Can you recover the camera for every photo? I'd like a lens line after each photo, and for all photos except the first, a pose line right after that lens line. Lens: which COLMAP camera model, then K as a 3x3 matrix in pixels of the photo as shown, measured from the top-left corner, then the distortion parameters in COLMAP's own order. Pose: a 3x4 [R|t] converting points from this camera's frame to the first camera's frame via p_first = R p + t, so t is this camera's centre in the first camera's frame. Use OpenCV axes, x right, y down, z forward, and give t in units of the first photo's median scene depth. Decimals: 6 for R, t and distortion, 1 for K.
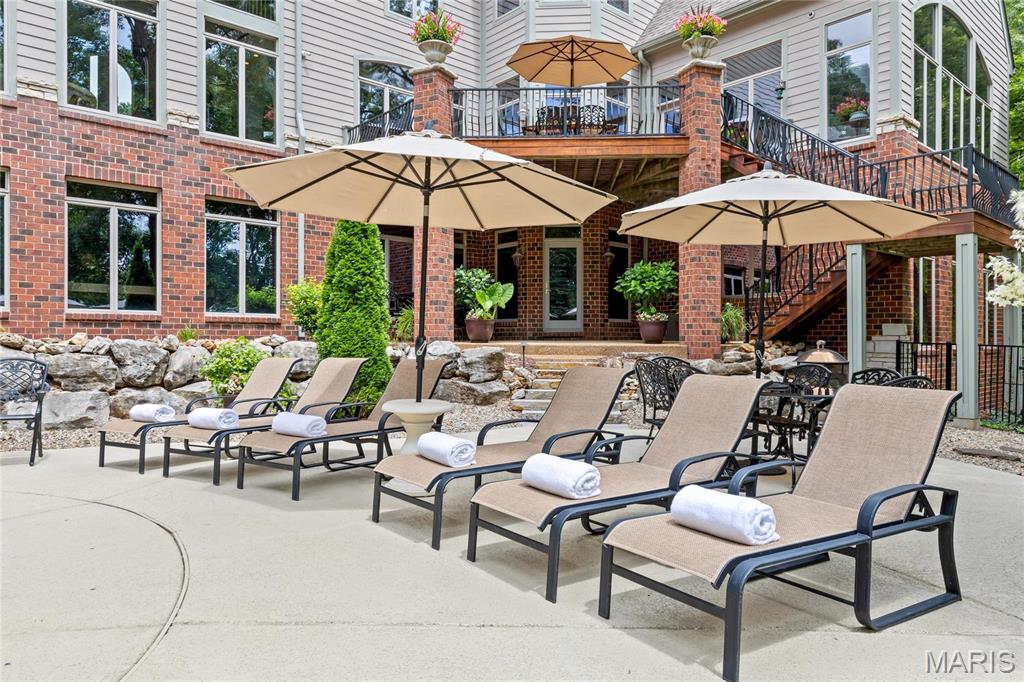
lens RADIAL K [[658.8, 0, 518.4], [0, 658.8, 339.0], [0, 0, 1]] dist [0.005089, -0.000298]
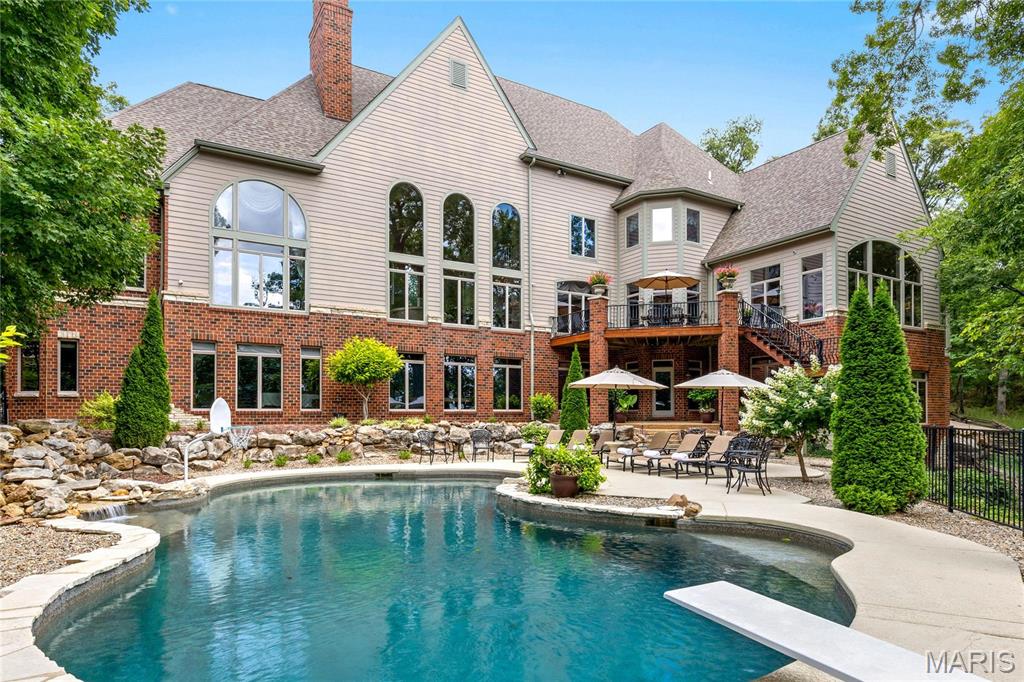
lens RADIAL K [[526.0, 0, 523.8], [0, 526.0, 416.0], [0, 0, 1]] dist [0.001676, 0.000384]
pose [[0.977986, -0.005170, -0.208608, -0.010723], [0.005015, 0.999987, -0.001272, -0.016112], [0.208611, 0.000198, 0.977999, -0.690285]]
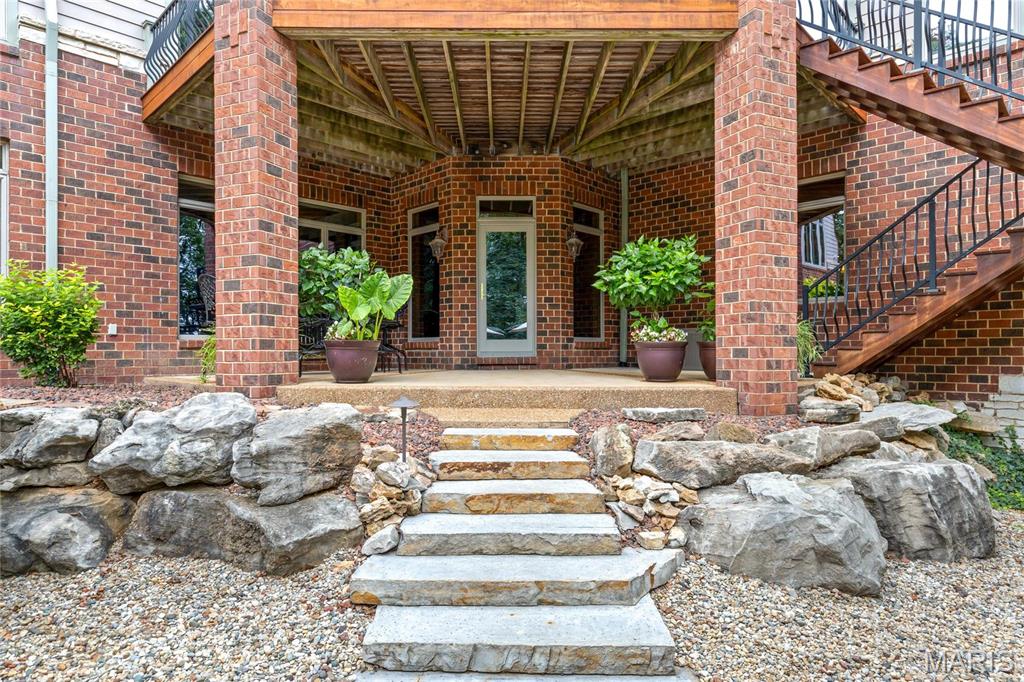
lens RADIAL K [[619.0, 0, 517.9], [0, 619.0, 350.8], [0, 0, 1]] dist [0.001339, -0.000289]
pose [[0.997036, -0.003752, 0.076841, 0.038251], [0.004181, 0.999977, -0.005427, -0.016987], [-0.076819, 0.005733, 0.997029, 0.463812]]
